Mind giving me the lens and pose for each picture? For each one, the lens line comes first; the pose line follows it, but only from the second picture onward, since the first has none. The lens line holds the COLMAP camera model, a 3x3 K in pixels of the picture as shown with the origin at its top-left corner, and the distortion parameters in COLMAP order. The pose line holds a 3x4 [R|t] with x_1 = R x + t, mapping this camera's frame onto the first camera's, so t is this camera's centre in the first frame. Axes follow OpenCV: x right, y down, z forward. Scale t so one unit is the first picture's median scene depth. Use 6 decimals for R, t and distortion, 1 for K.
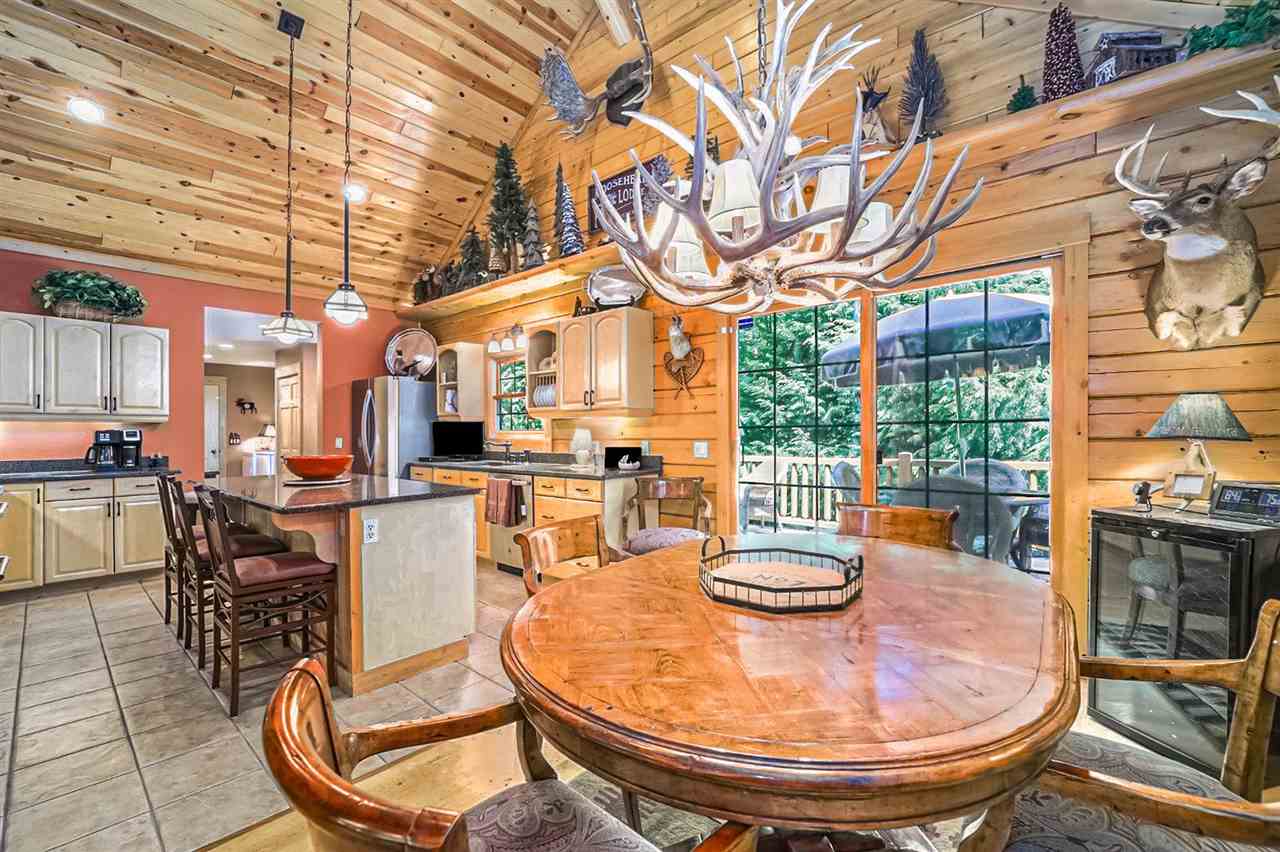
lens RADIAL K [[528.2, 0, 638.9], [0, 528.2, 432.9], [0, 0, 1]] dist [-0.022742, -0.000206]
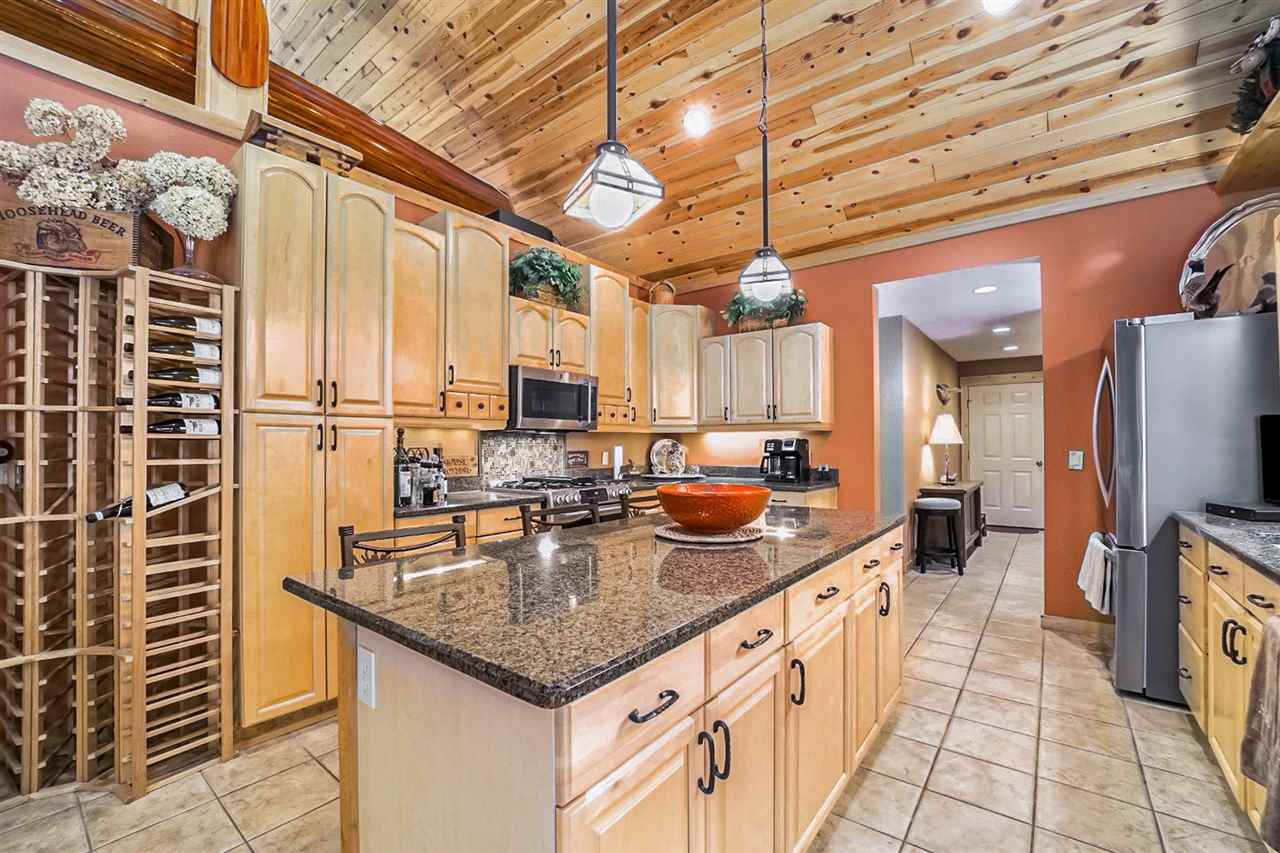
lens RADIAL K [[528.2, 0, 640.1], [0, 528.2, 433.8], [0, 0, 1]] dist [-0.022742, -0.000206]
pose [[0.043135, -0.010563, -0.999013, -0.046979], [0.004491, 0.999936, -0.010379, -0.006345], [0.999059, -0.004039, 0.043180, 0.647722]]
